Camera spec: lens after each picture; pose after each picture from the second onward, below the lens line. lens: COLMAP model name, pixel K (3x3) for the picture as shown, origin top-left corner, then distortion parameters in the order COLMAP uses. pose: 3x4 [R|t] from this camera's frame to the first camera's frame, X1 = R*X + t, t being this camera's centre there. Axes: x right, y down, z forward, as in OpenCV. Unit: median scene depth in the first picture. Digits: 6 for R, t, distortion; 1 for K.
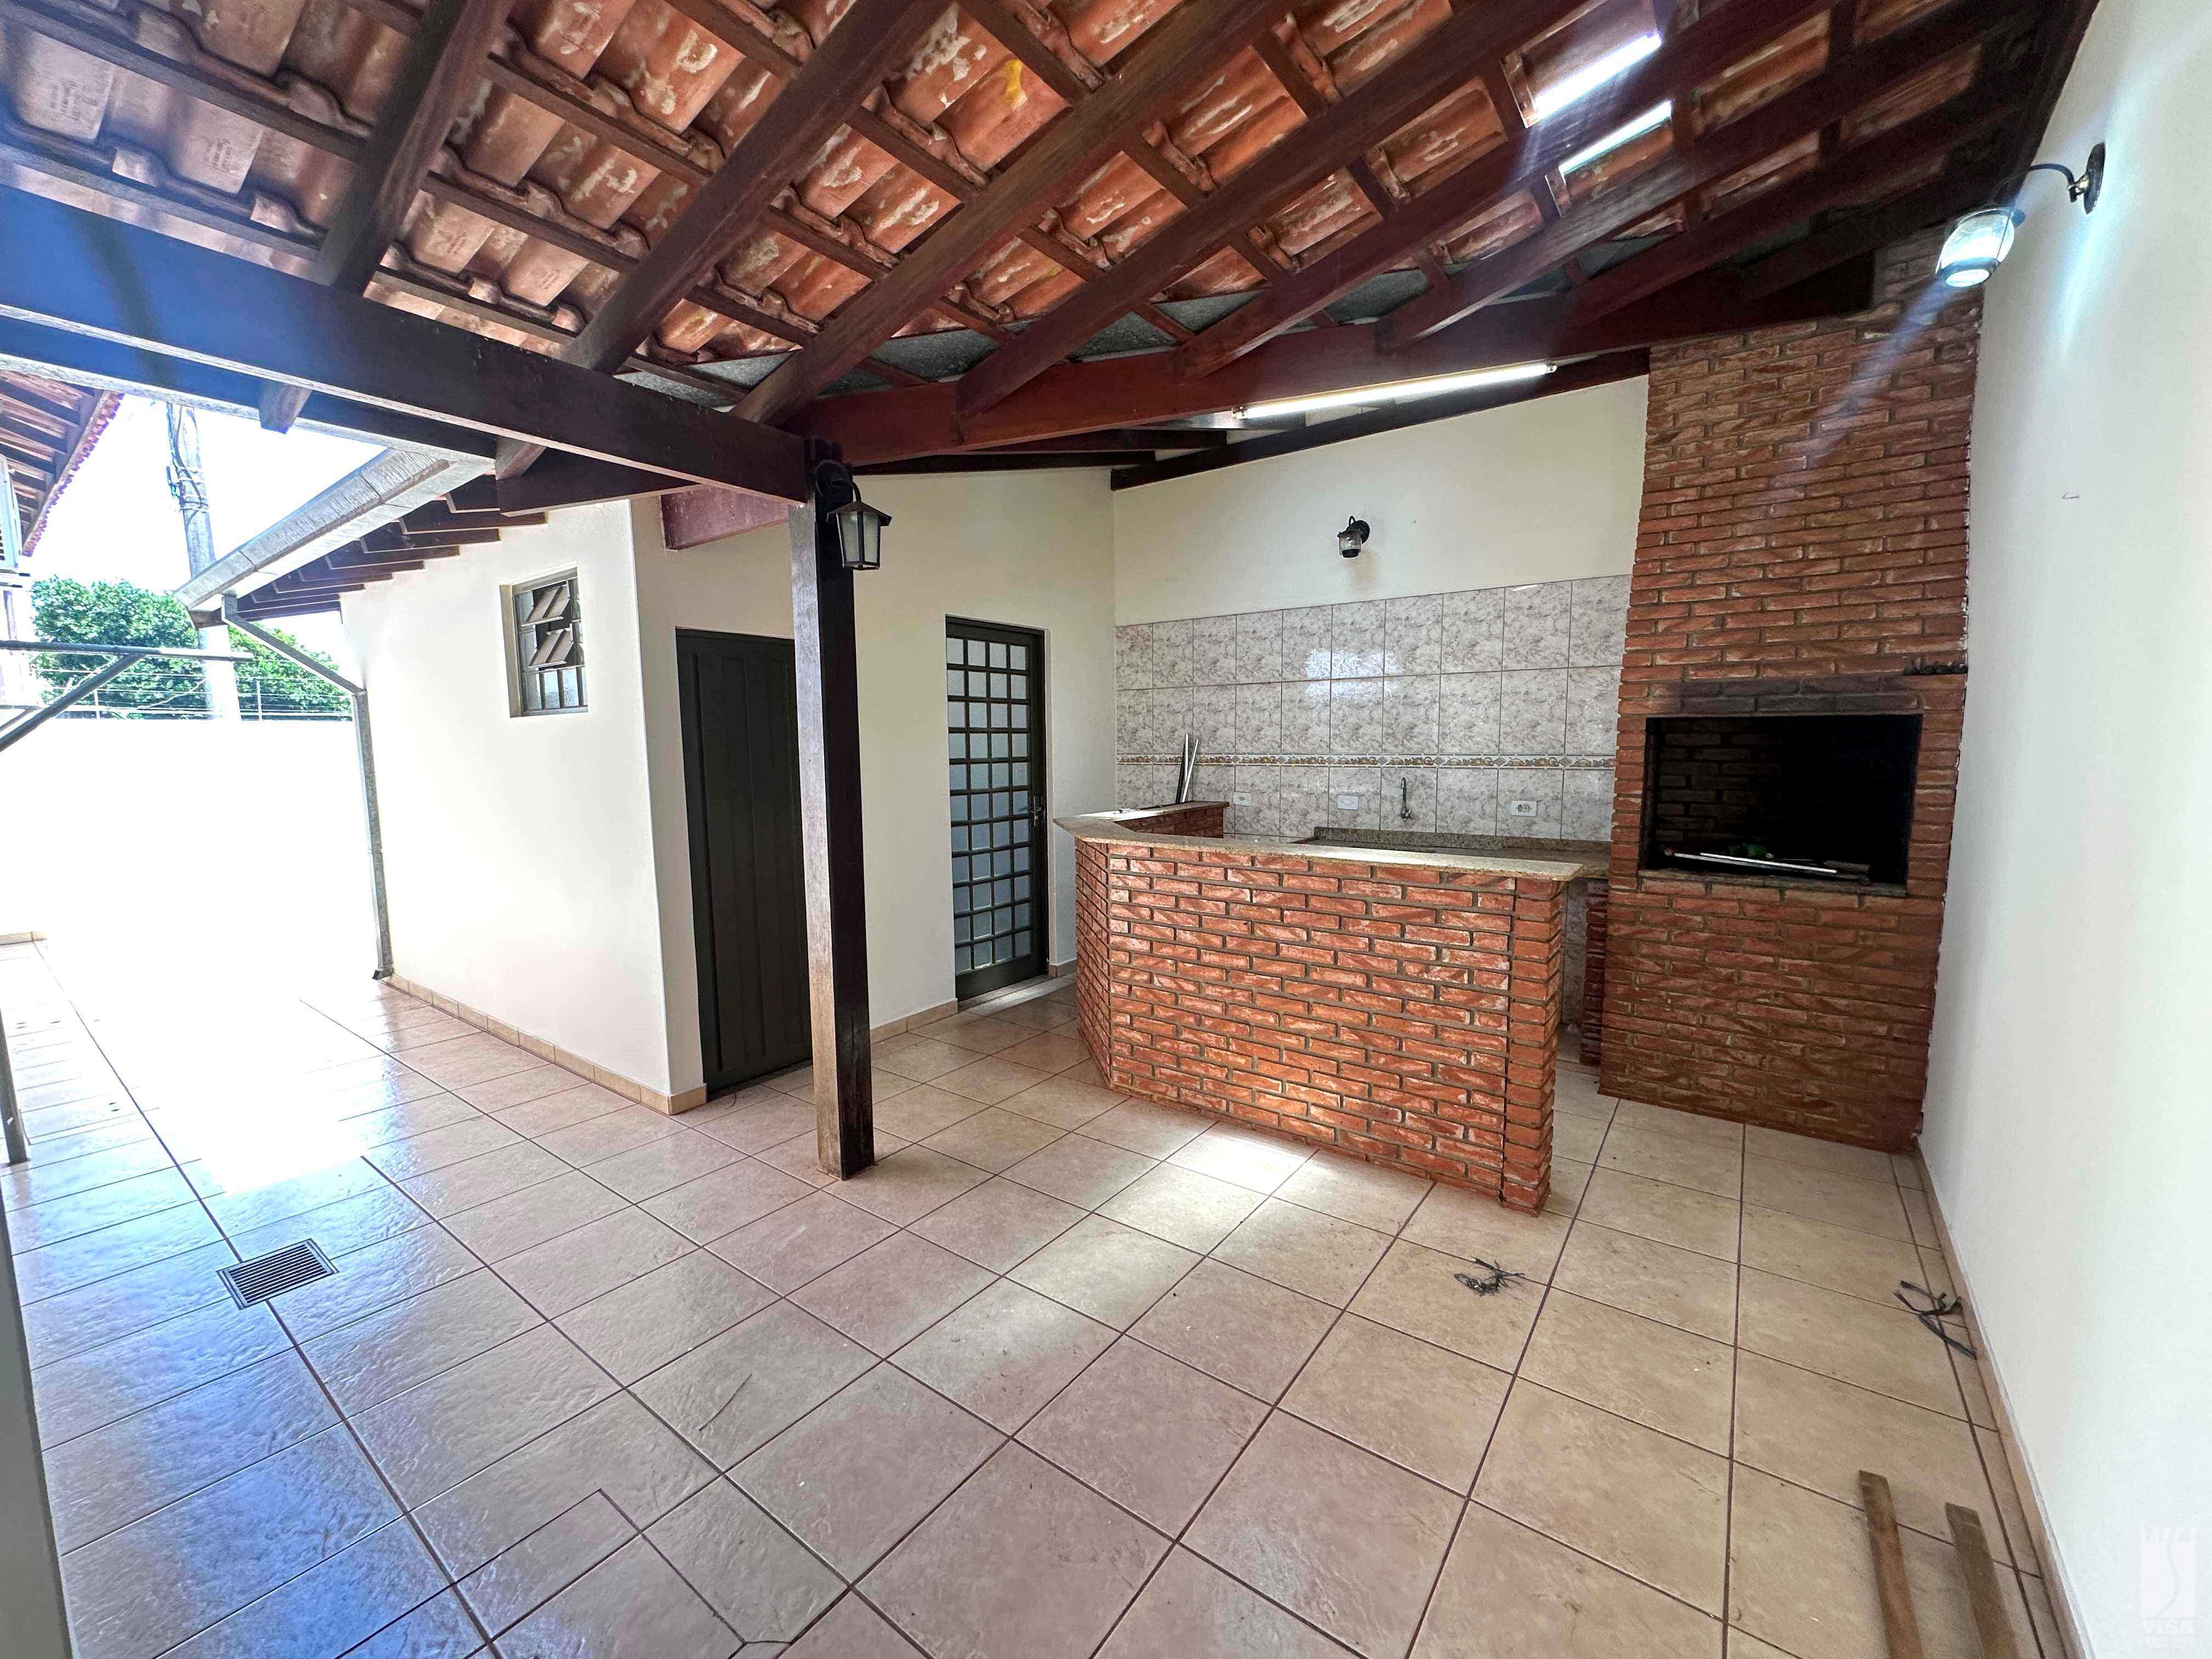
lens RADIAL K [[884.8, 0, 1101.4], [0, 884.8, 824.0], [0, 0, 1]] dist [-0.008768, 0.000196]
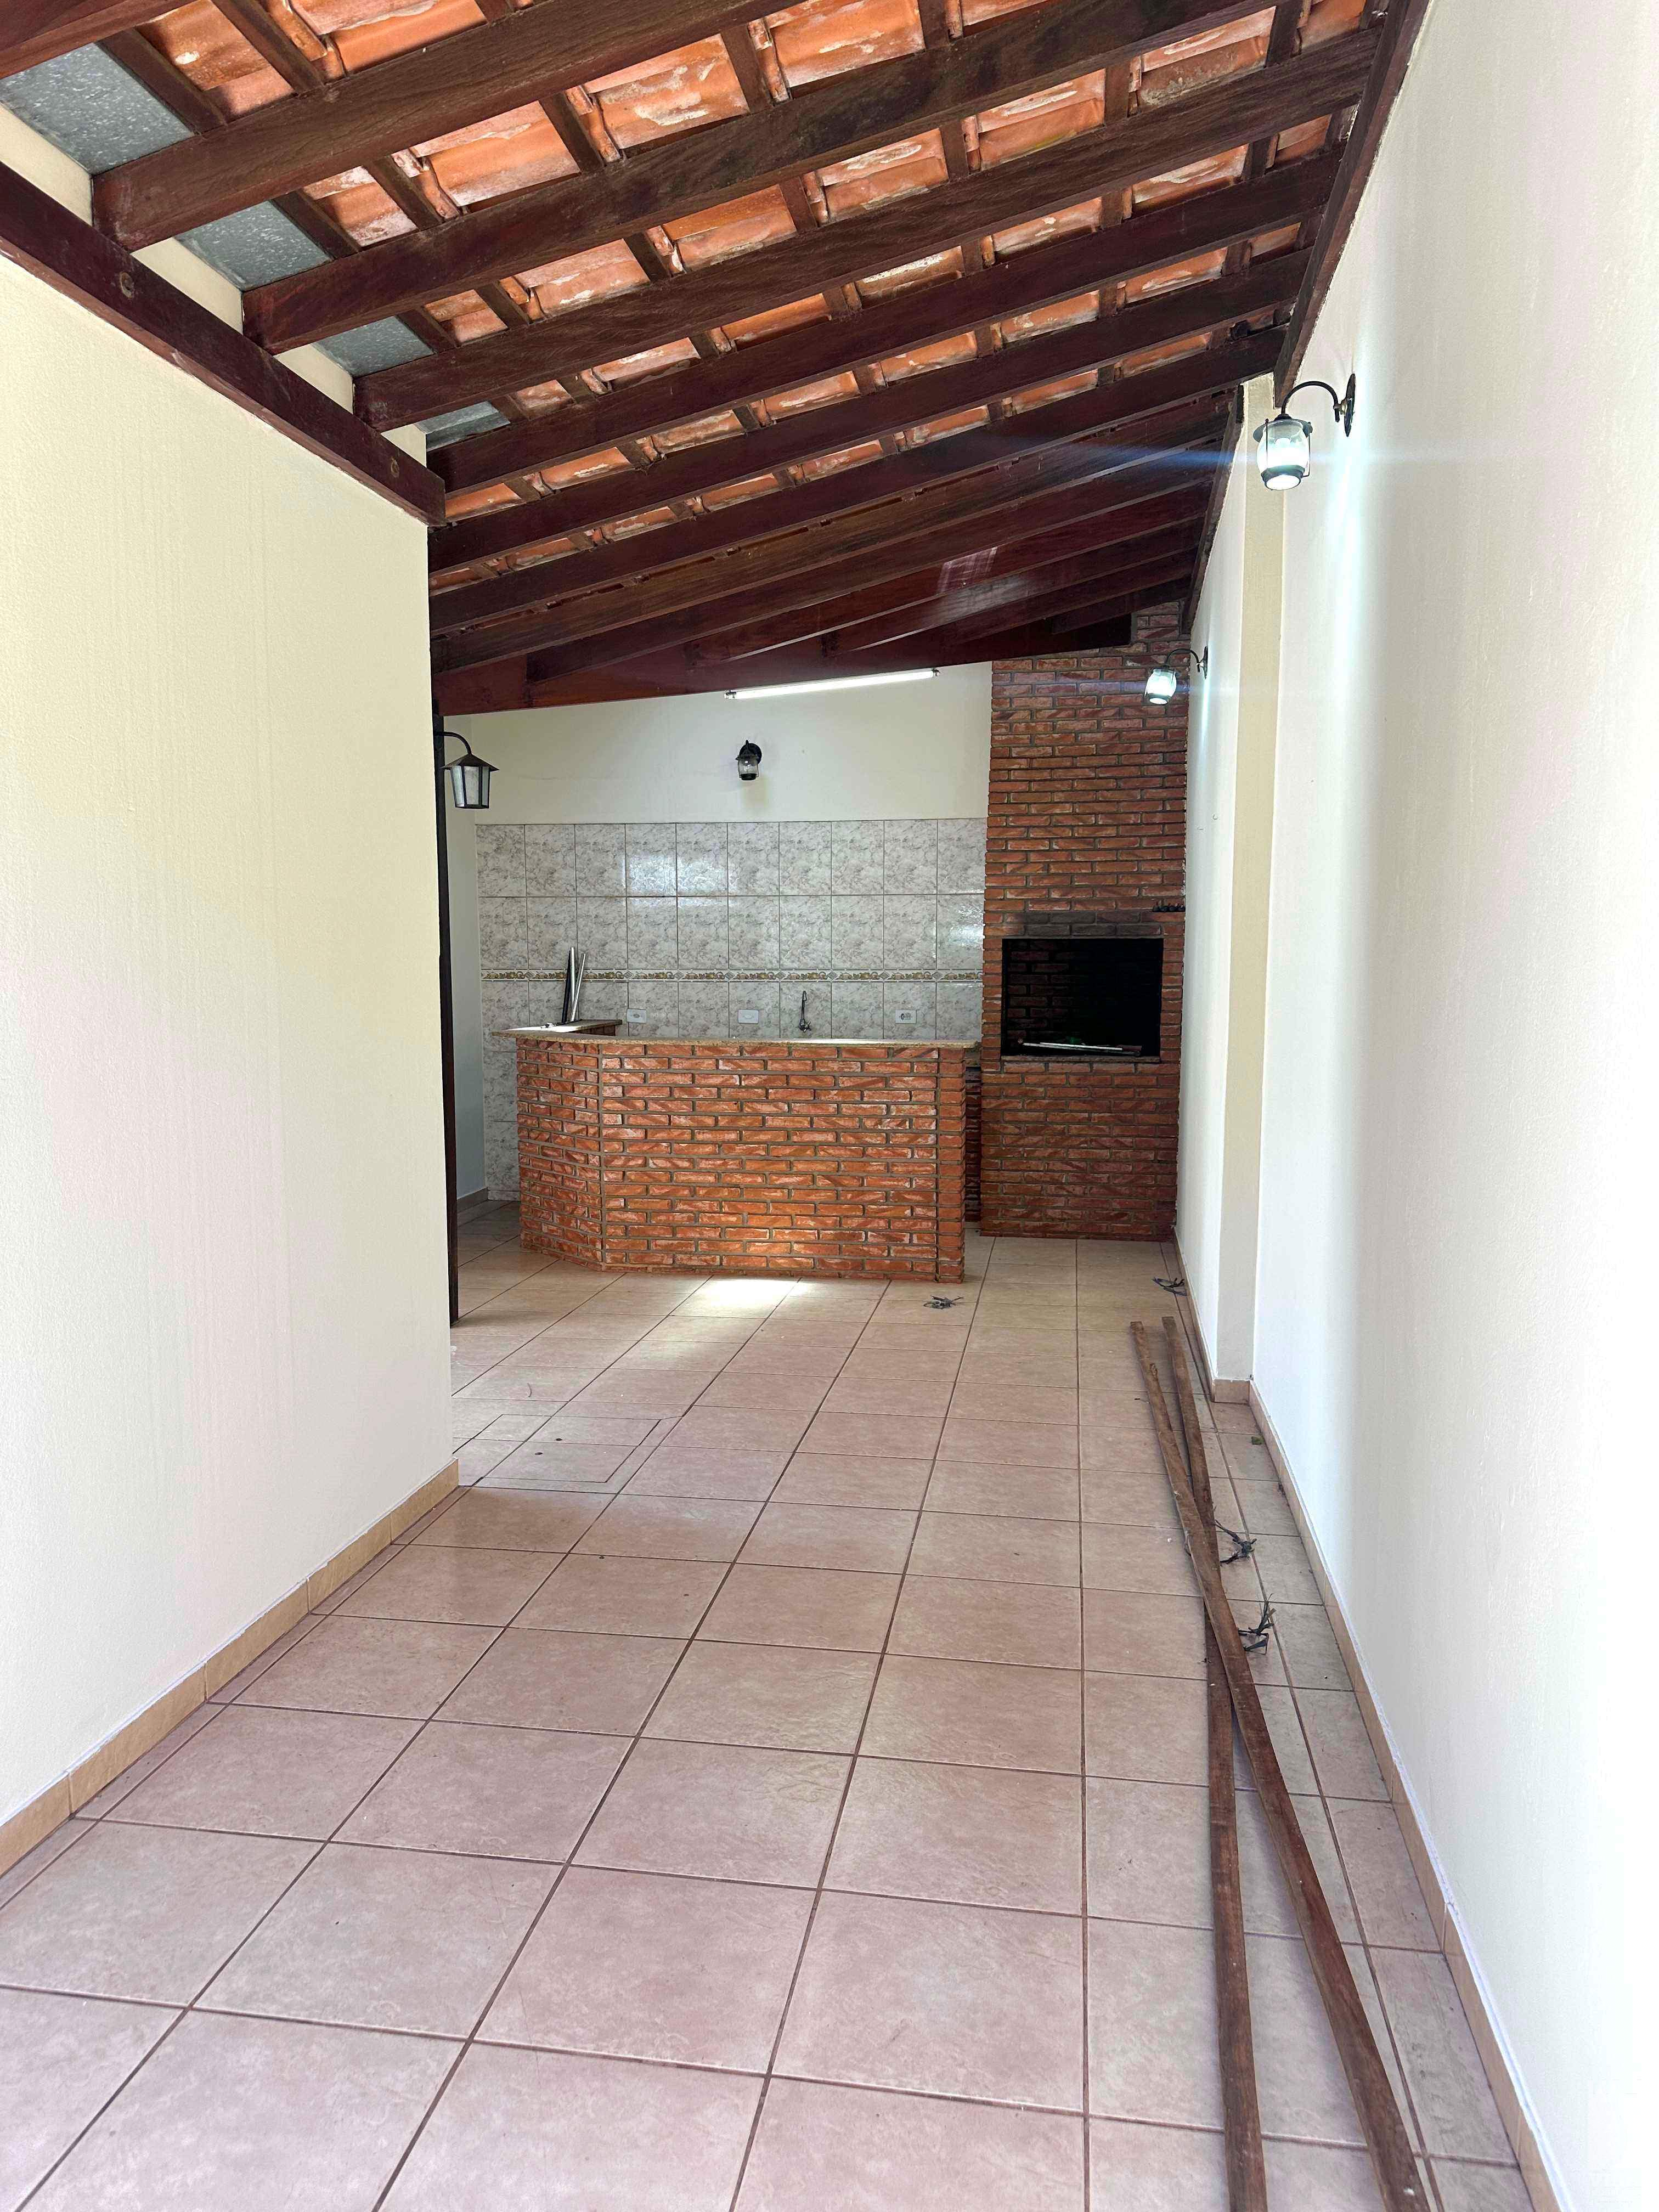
lens RADIAL K [[1568.4, 0, 824.9], [0, 1568.4, 1107.0], [0, 0, 1]] dist [0.011695, -0.017689]
pose [[0.885979, -0.037049, 0.462242, -0.722392], [0.038665, 0.999234, 0.005981, 0.108848], [-0.462110, 0.012574, 0.886733, -0.968517]]
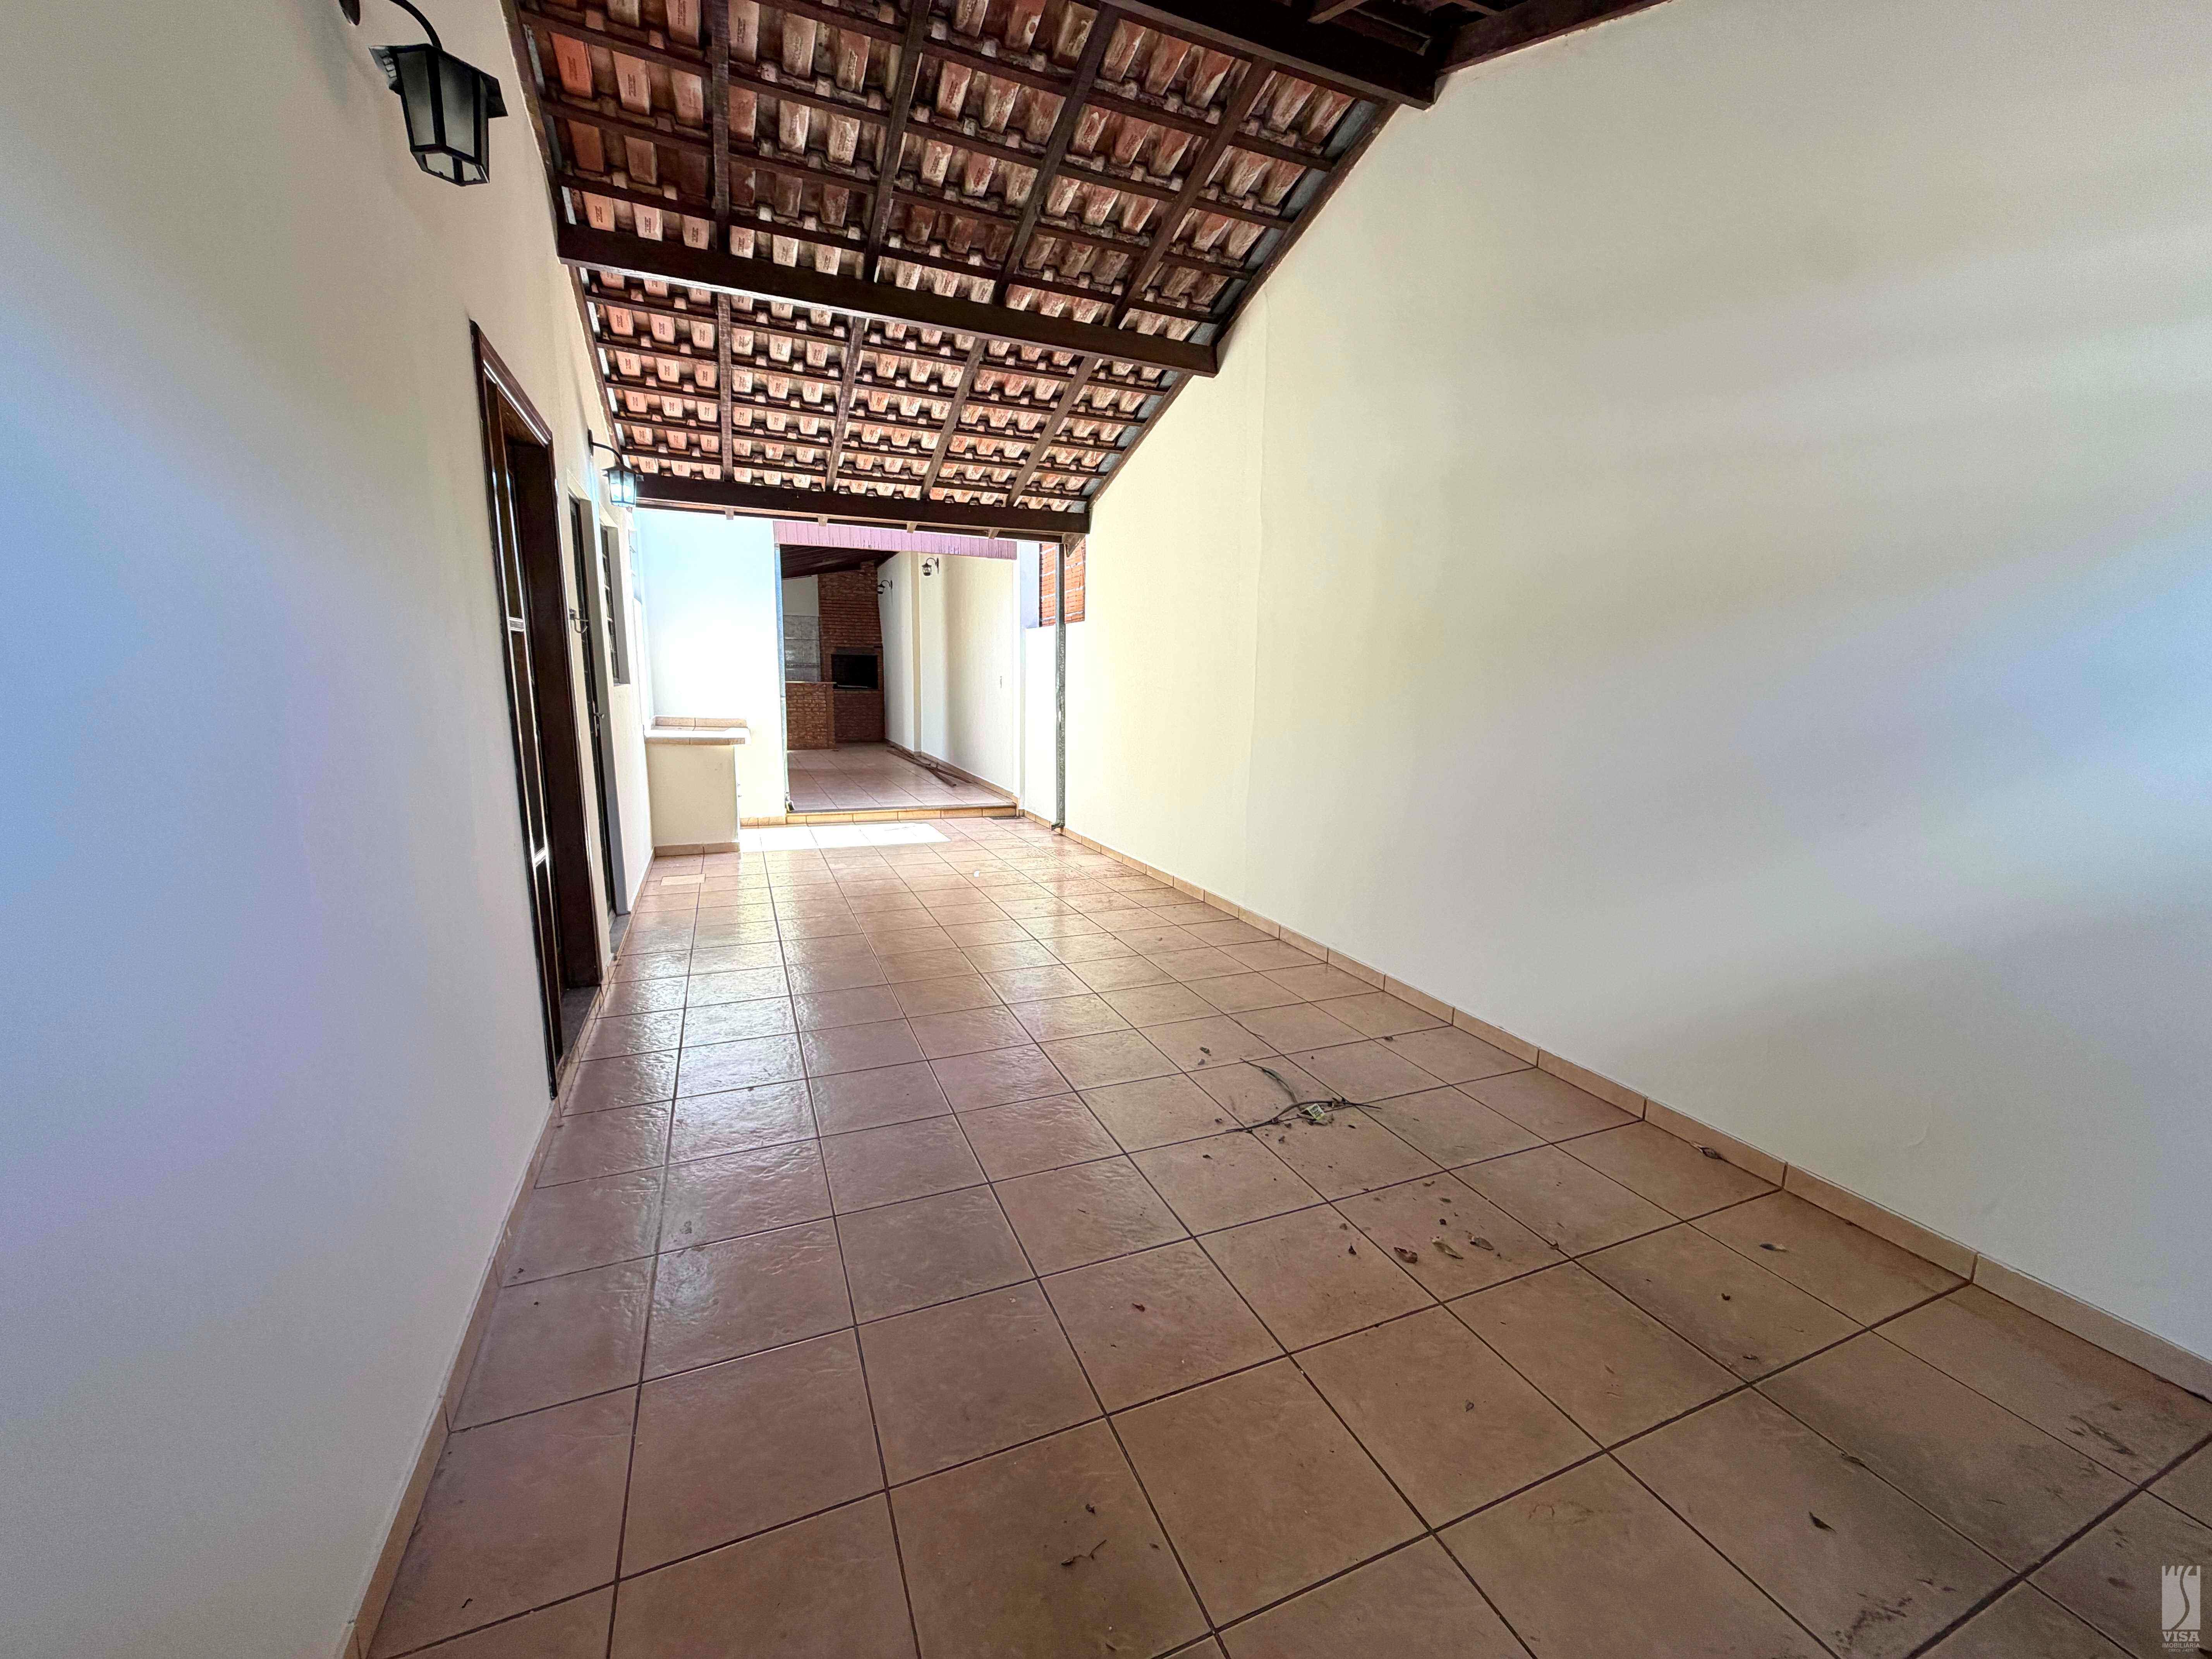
lens RADIAL K [[881.6, 0, 1107.5], [0, 881.6, 832.5], [0, 0, 1]] dist [-0.001203, -0.000241]
pose [[0.496222, -0.143453, 0.856262, -2.736527], [0.074954, 0.989651, 0.122363, 0.343867], [-0.864954, 0.003461, 0.501839, -2.543943]]
